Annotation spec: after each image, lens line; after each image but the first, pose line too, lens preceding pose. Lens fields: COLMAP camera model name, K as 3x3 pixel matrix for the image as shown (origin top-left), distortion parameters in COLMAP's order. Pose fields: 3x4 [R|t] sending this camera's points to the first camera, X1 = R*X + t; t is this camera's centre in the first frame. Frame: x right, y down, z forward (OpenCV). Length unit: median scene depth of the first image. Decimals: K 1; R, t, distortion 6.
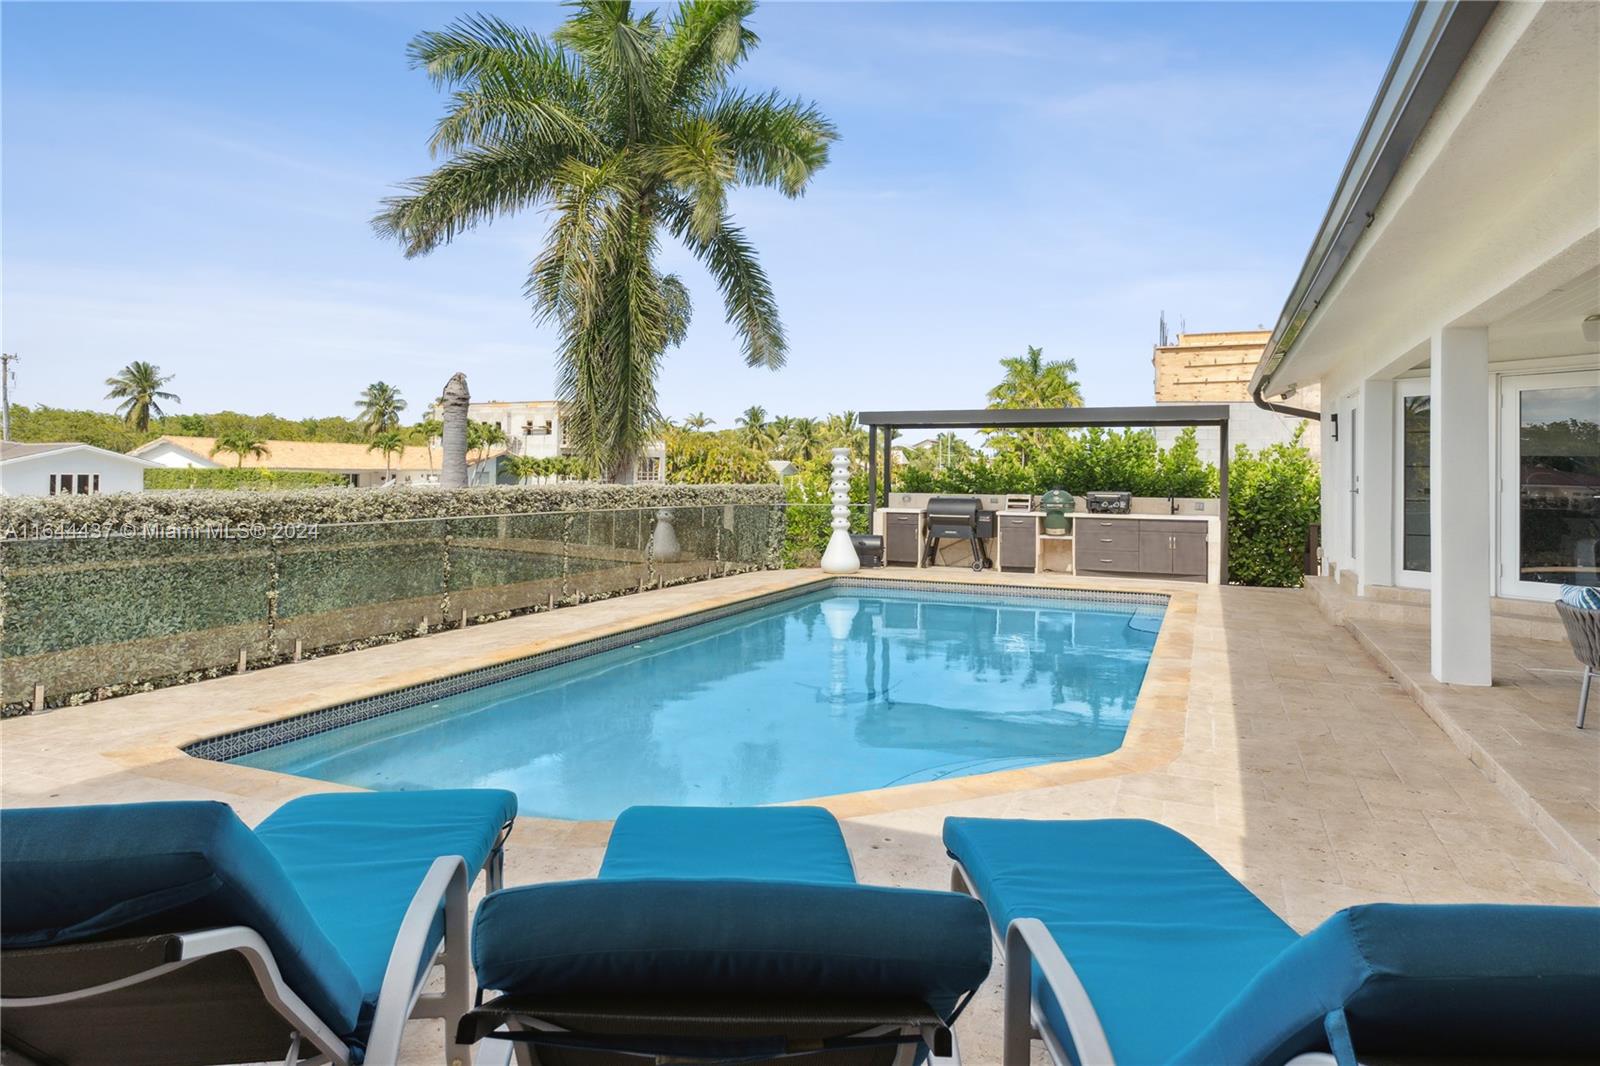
lens RADIAL K [[935.5, 0, 801.9], [0, 935.5, 477.8], [0, 0, 1]] dist [0.000516, -0.000134]
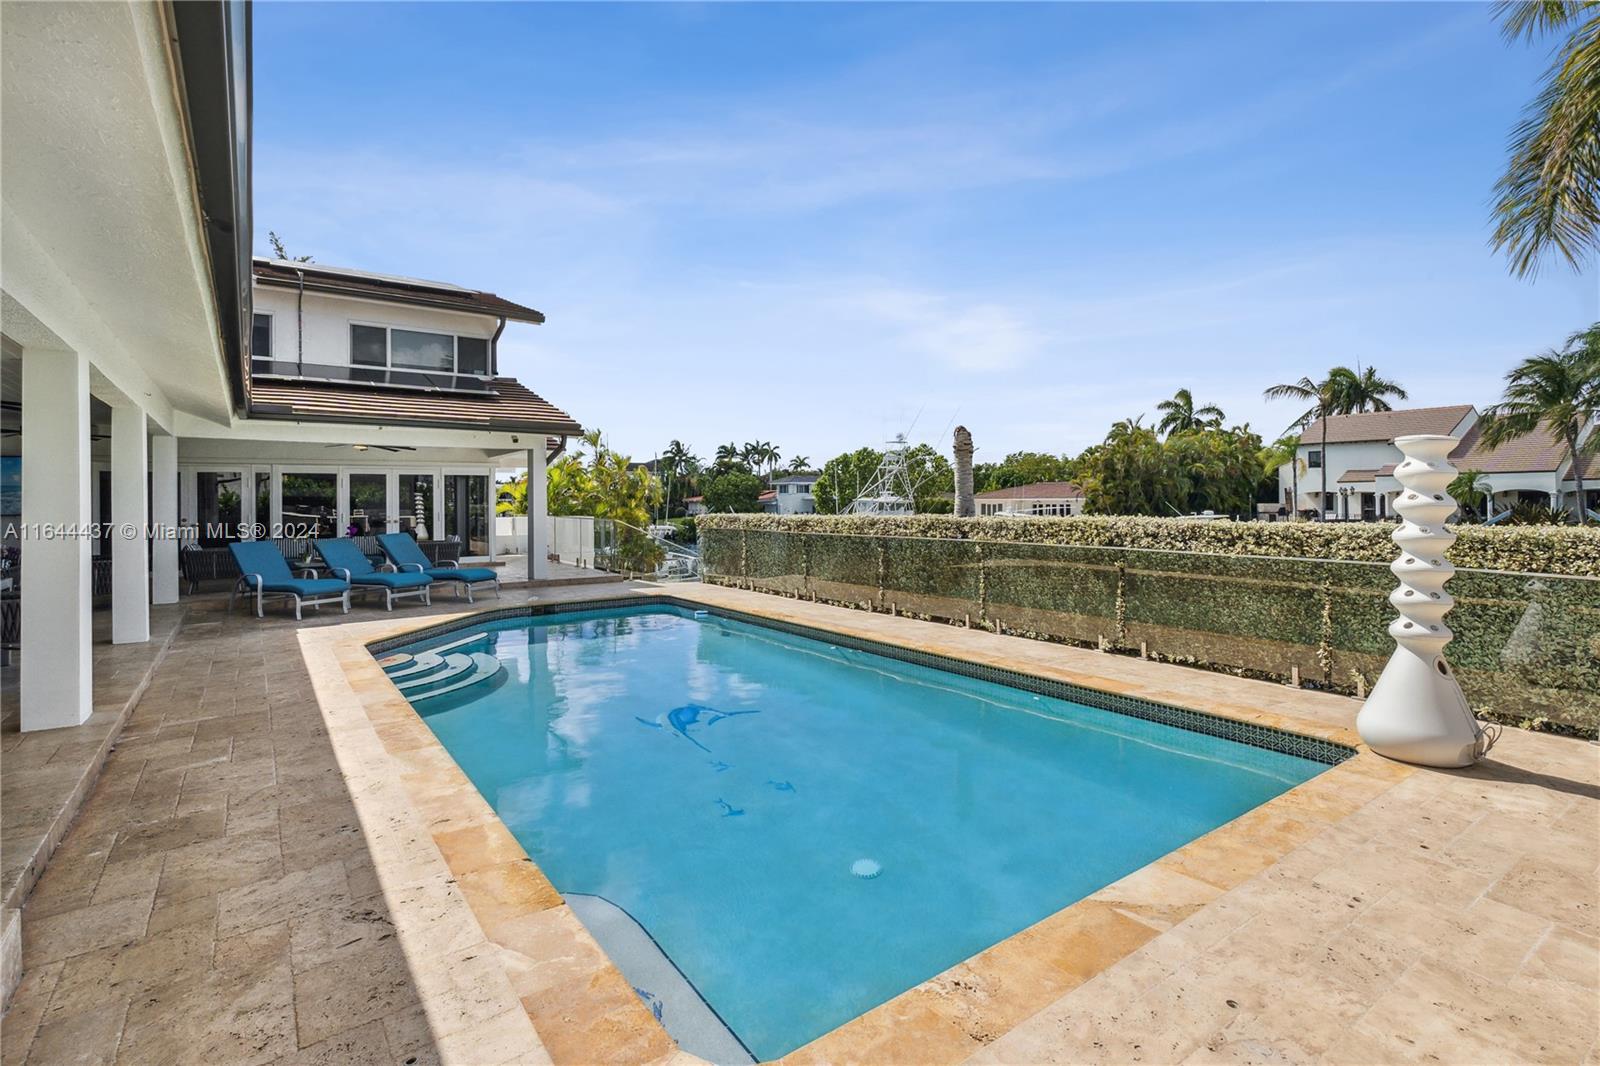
lens RADIAL K [[760.0, 0, 800.0], [0, 760.0, 533.0], [0, 0, 1]] dist [0.000034, 0.000011]
pose [[-0.508582, 0.034293, -0.860331, 0.474021], [0.002409, 0.999259, 0.038406, -0.007193], [0.861010, 0.017460, -0.508288, 0.981072]]
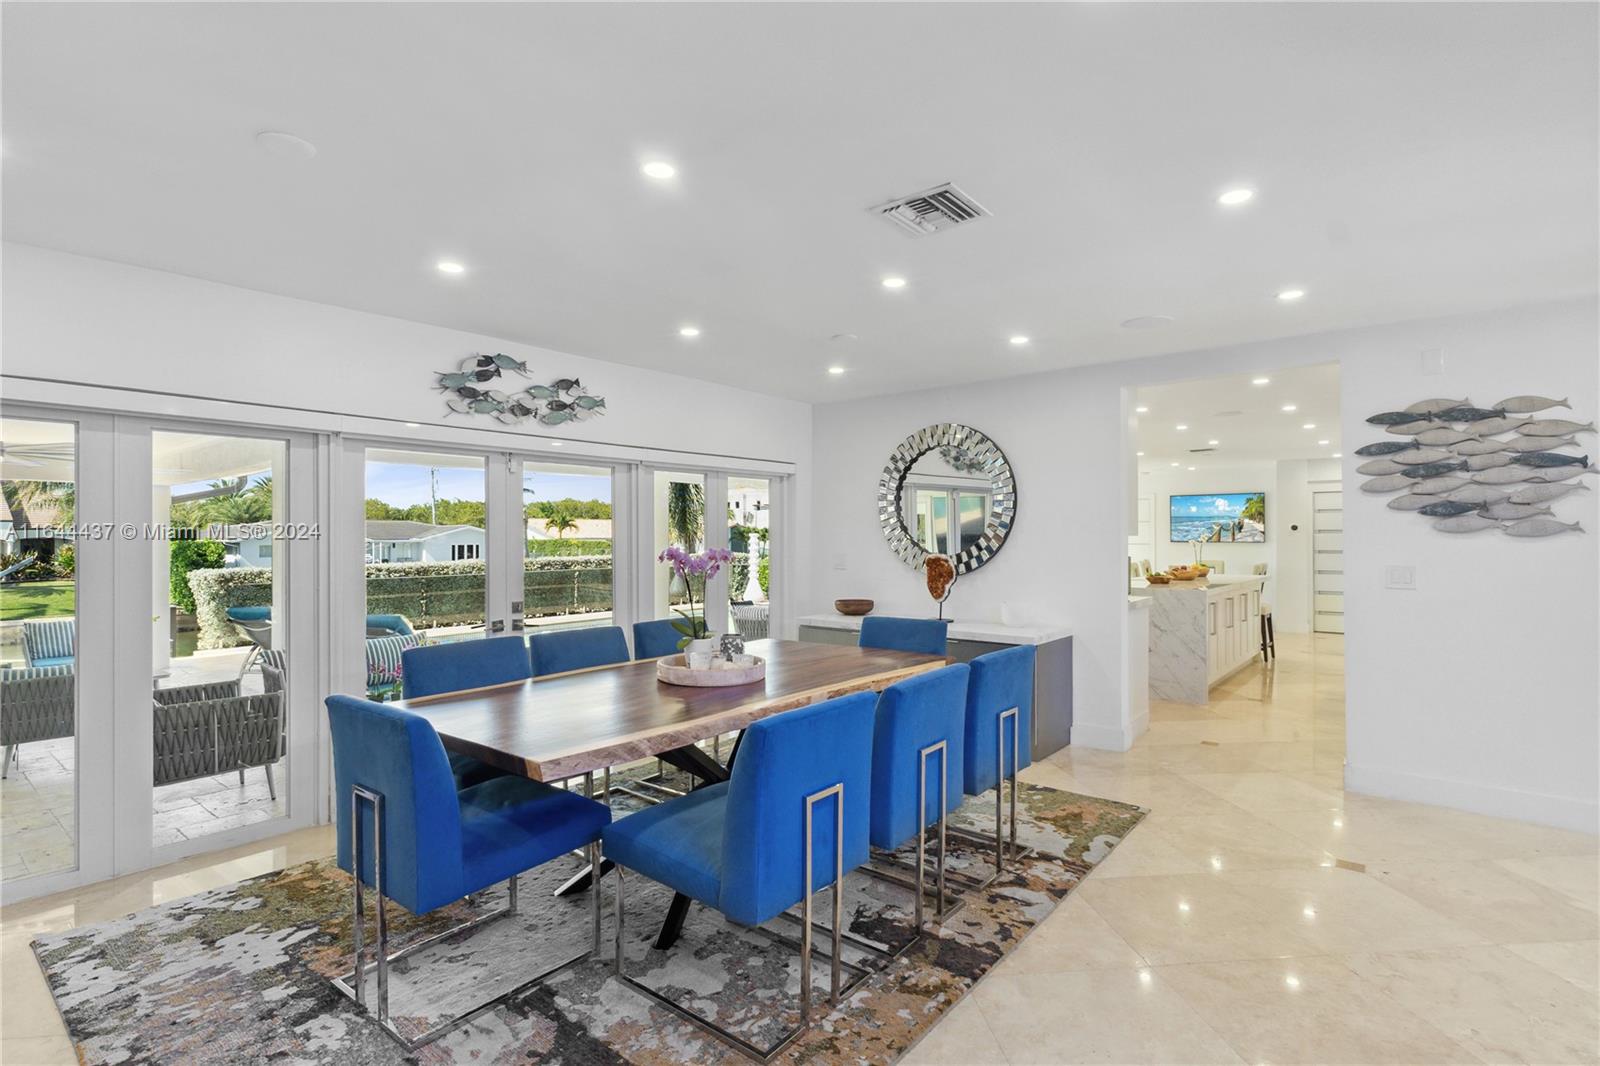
lens RADIAL K [[760.0, 0, 800.0], [0, 760.0, 533.0], [0, 0, 1]] dist [0.000034, 0.000011]
pose [[0.962630, -0.016793, -0.270299, 0.549206], [0.014984, 0.999849, -0.008757, -0.018438], [0.270405, 0.004379, 0.962737, -0.410928]]
